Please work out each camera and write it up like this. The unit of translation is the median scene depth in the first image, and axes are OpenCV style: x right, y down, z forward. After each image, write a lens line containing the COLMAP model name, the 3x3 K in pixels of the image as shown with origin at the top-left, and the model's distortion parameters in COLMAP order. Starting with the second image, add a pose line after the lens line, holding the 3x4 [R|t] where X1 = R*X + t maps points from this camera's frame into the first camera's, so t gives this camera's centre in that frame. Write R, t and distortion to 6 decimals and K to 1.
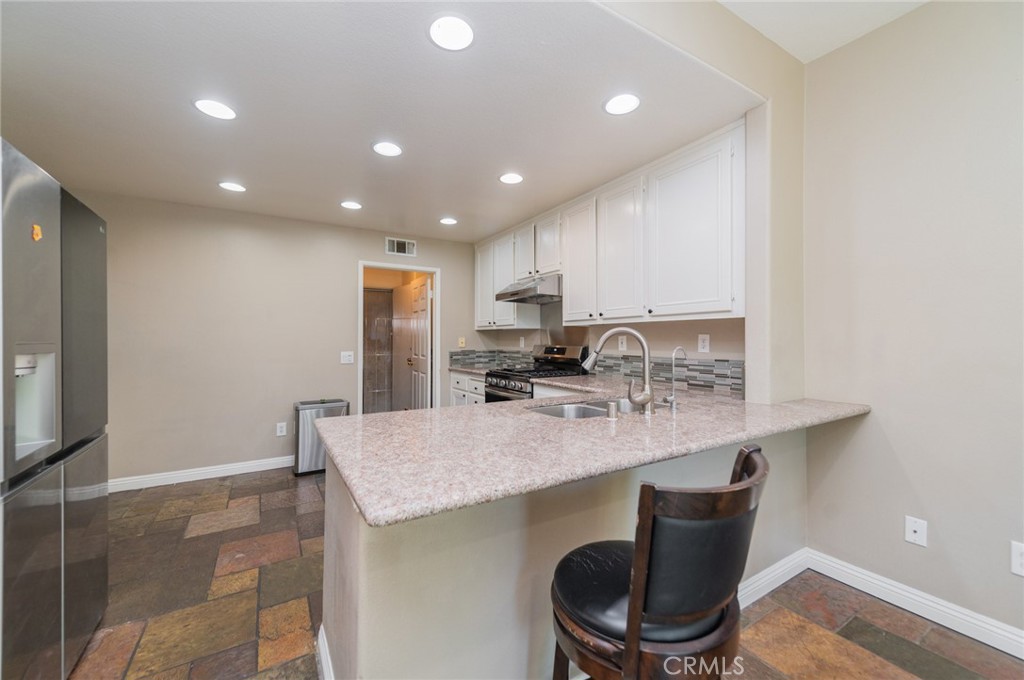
lens RADIAL K [[398.3, 0, 506.8], [0, 398.3, 336.7], [0, 0, 1]] dist [0.016870, -0.004802]
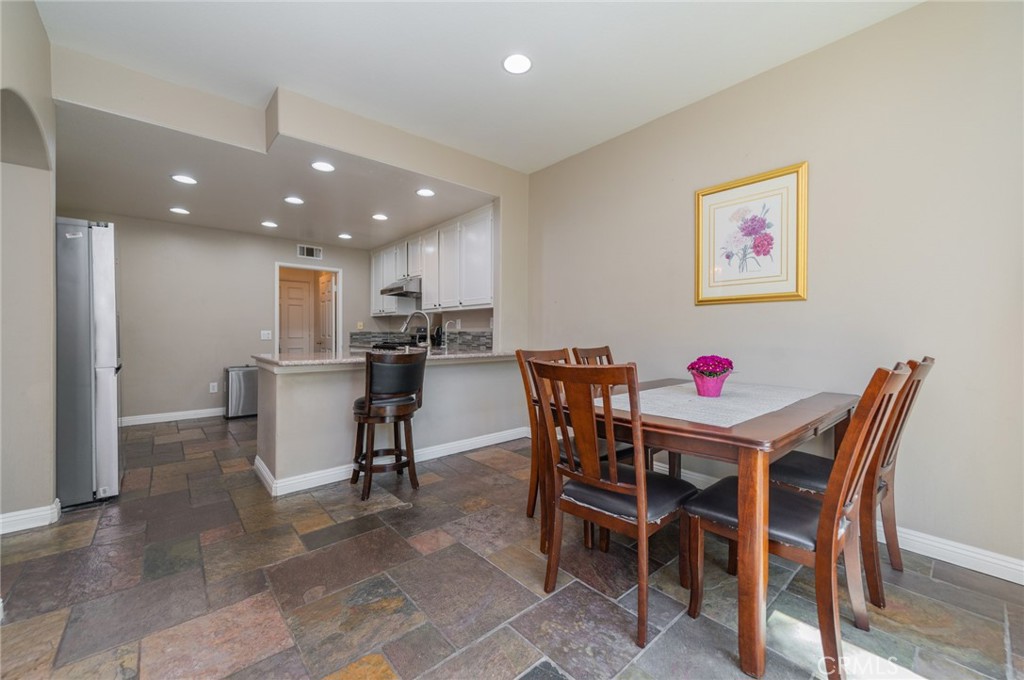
lens RADIAL K [[398.3, 0, 501.9], [0, 398.3, 336.2], [0, 0, 1]] dist [0.016870, -0.004802]
pose [[0.987447, 0.002270, 0.157932, 0.201851], [-0.005062, 0.999838, 0.017280, 0.034601], [-0.157867, -0.017863, 0.987299, -0.539208]]
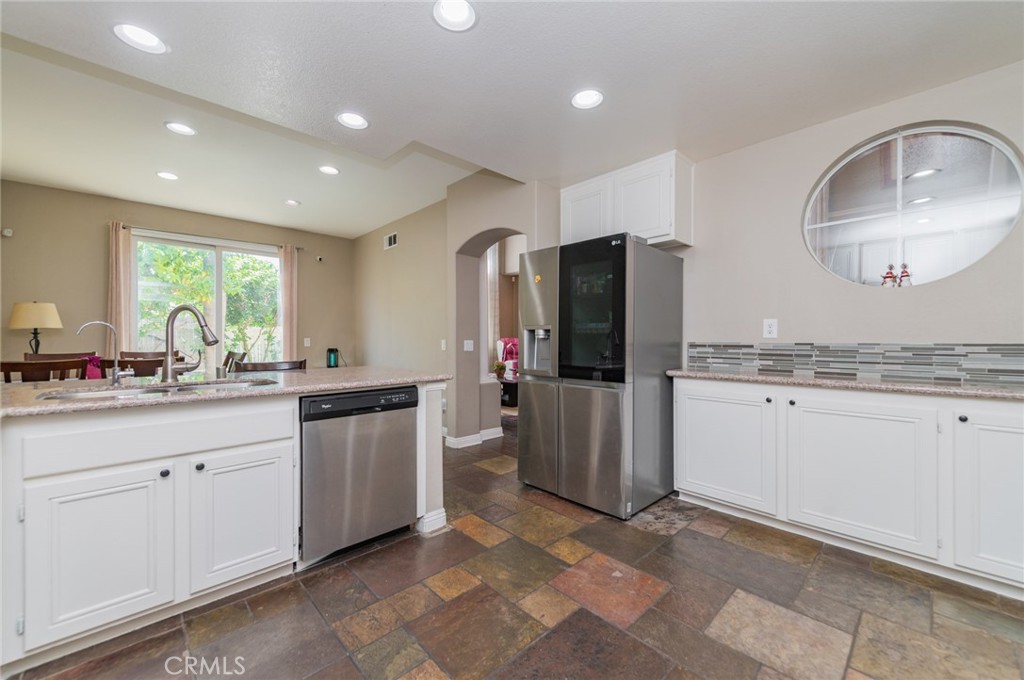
lens RADIAL K [[398.3, 0, 509.2], [0, 398.3, 353.2], [0, 0, 1]] dist [0.016870, -0.004802]
pose [[-0.978365, 0.006737, -0.206778, -0.182729], [0.001560, 0.999681, 0.025189, 0.043775], [0.206882, 0.024322, -0.978064, 1.155426]]
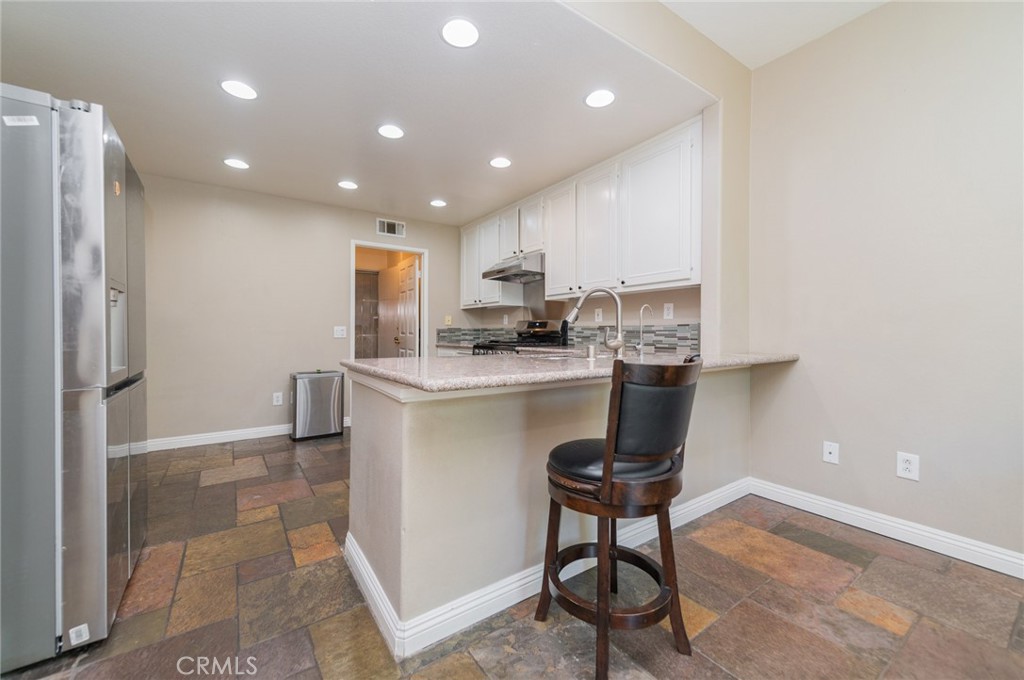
lens RADIAL K [[398.3, 0, 506.5], [0, 398.3, 333.4], [0, 0, 1]] dist [0.016870, -0.004802]
pose [[0.998278, 0.001874, 0.058627, -0.029988], [-0.002439, 0.999951, 0.009569, 0.054412], [-0.058606, -0.009695, 0.998234, -0.090945]]
